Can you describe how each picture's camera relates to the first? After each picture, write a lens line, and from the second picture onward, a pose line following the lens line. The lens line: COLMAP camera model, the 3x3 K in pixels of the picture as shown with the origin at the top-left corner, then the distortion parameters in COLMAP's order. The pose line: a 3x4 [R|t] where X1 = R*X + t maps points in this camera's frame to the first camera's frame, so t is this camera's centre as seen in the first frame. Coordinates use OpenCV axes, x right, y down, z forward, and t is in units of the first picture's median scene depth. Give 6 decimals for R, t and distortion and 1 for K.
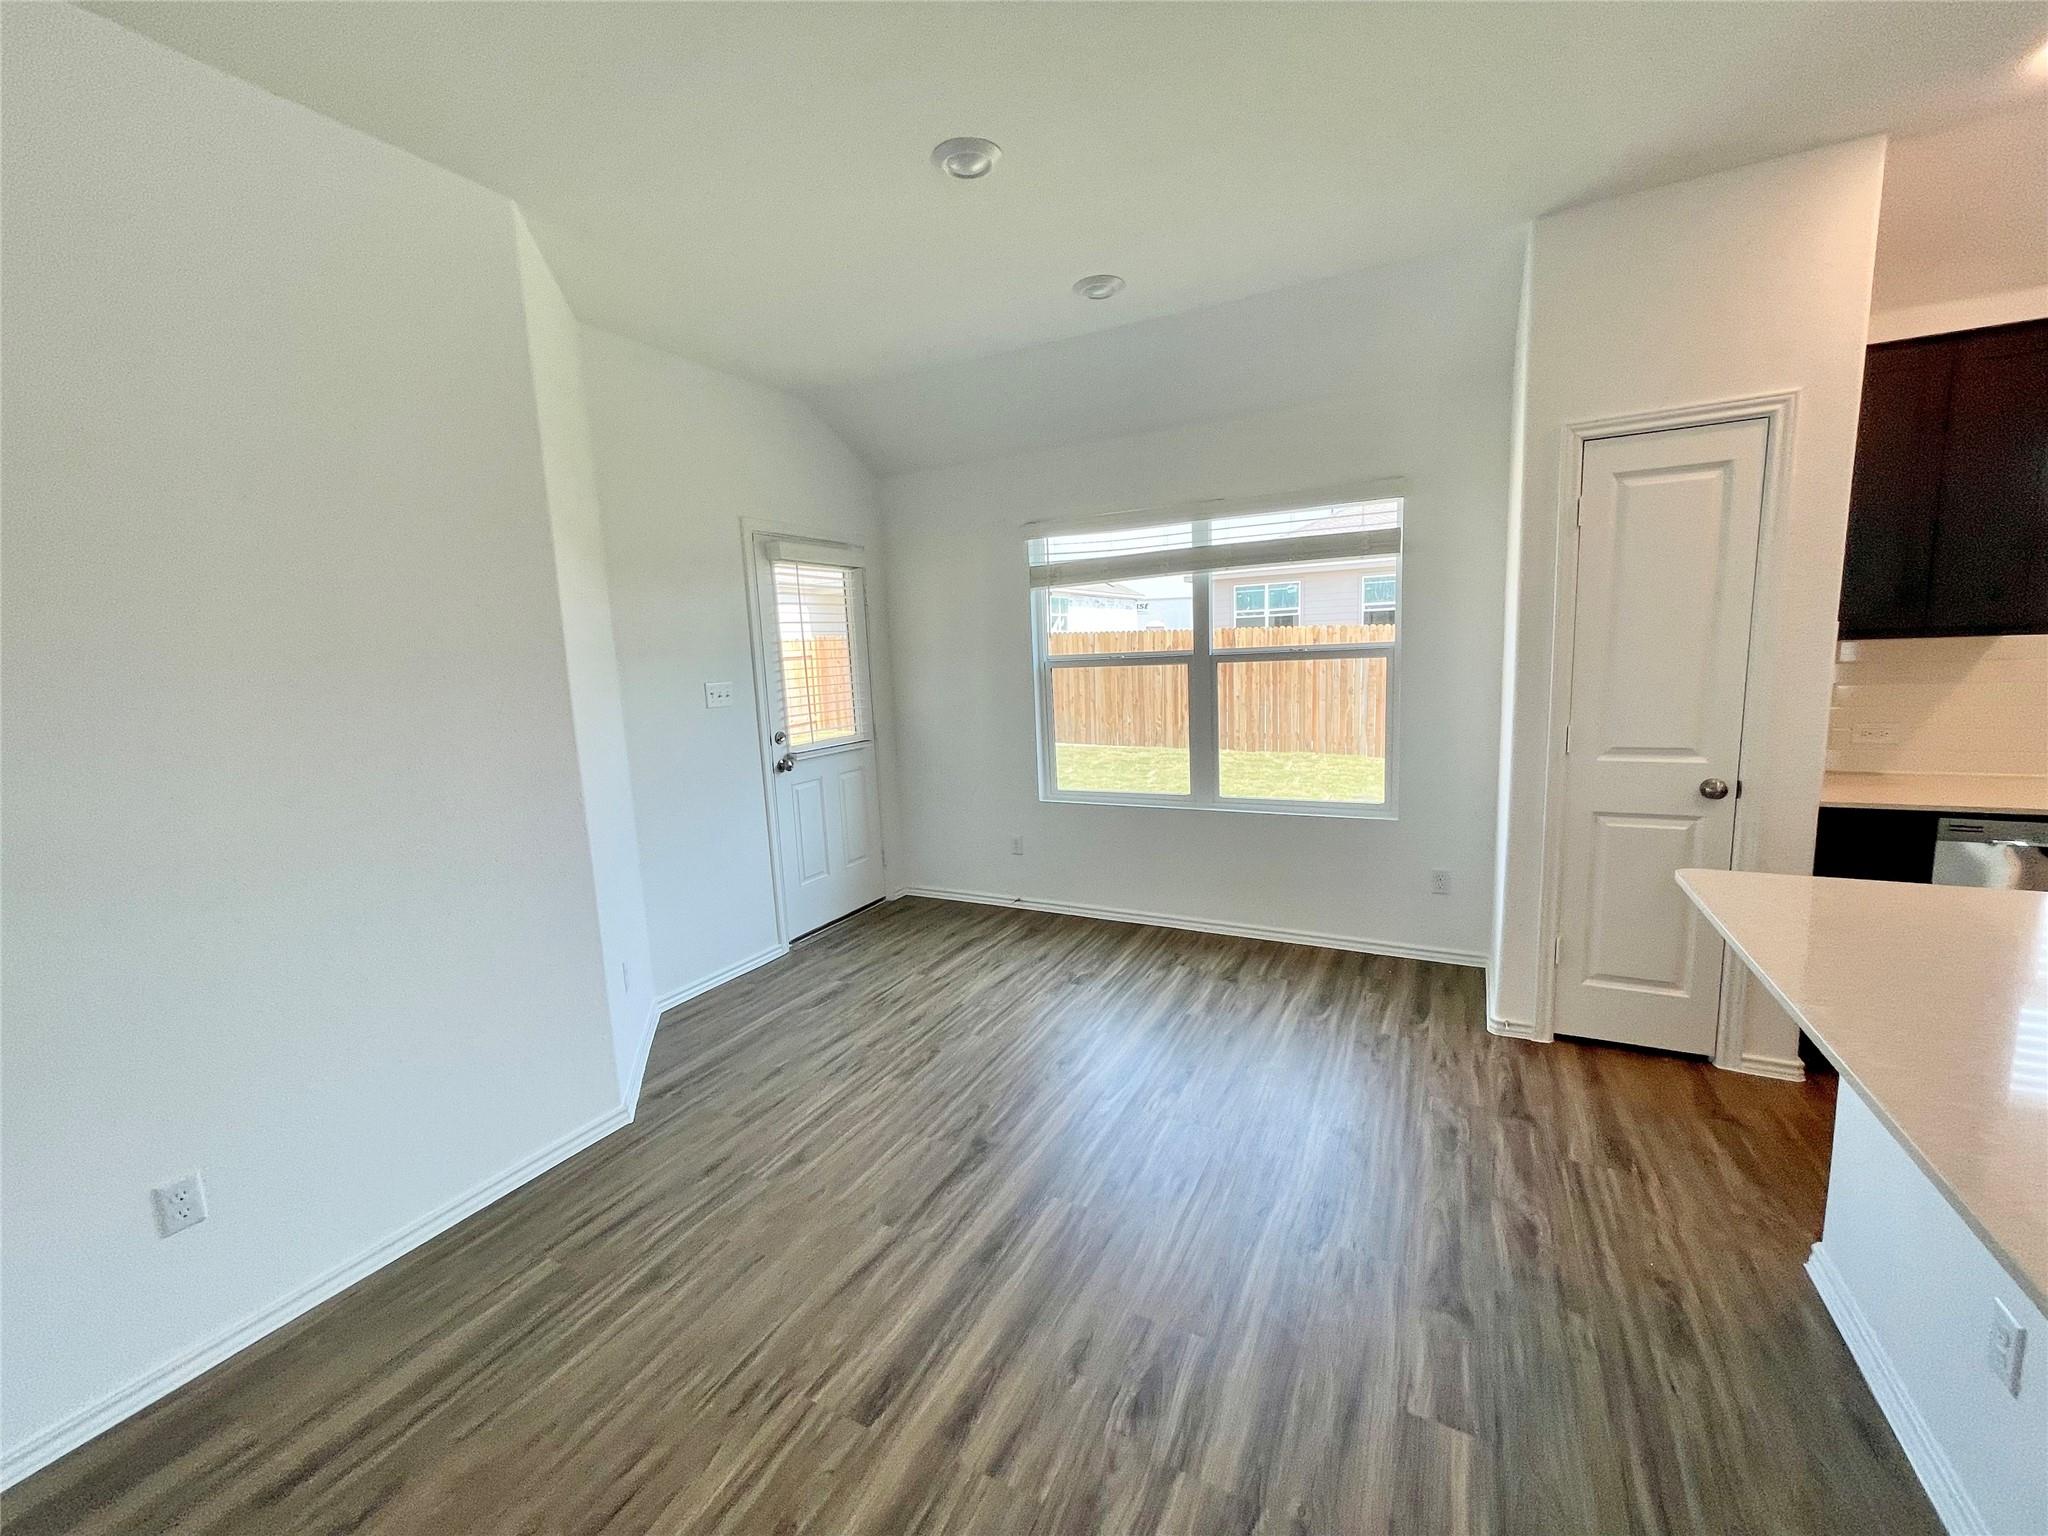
lens RADIAL K [[827.3, 0, 1023.9], [0, 827.3, 768.5], [0, 0, 1]] dist [0.000945, 0.000274]
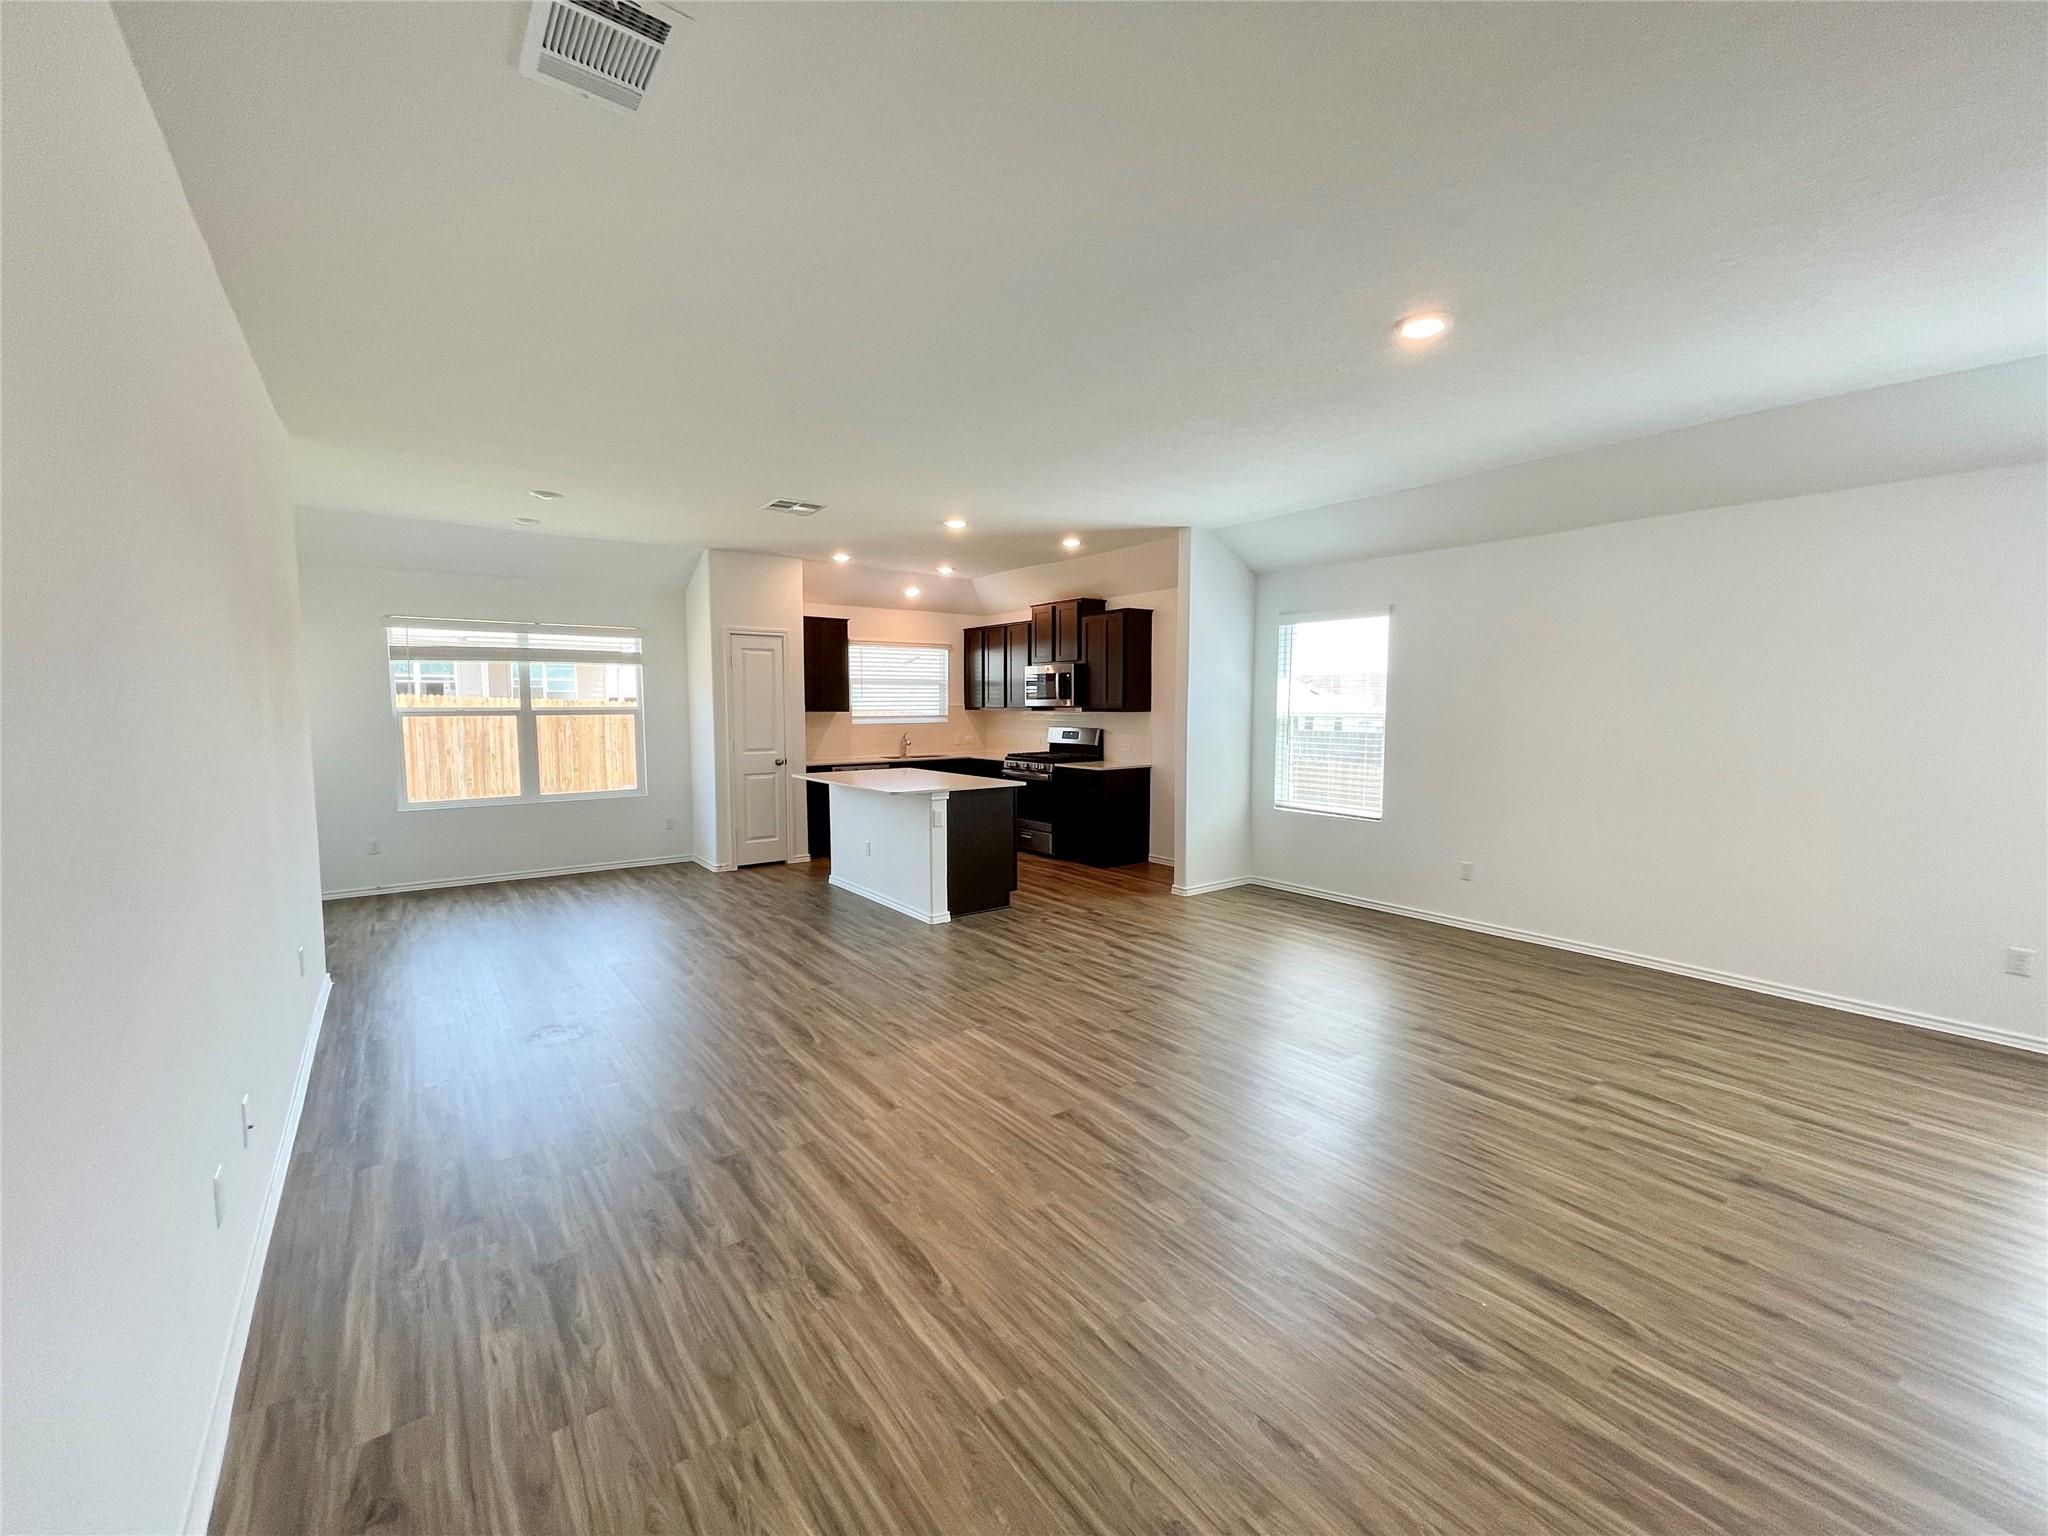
lens RADIAL K [[827.3, 0, 1027.1], [0, 827.3, 769.8], [0, 0, 1]] dist [0.000945, 0.000274]
pose [[0.422616, -0.030520, 0.905795, -1.164086], [0.113113, 0.993395, -0.019303, 0.170938], [-0.899223, 0.110615, 0.423277, -0.812574]]
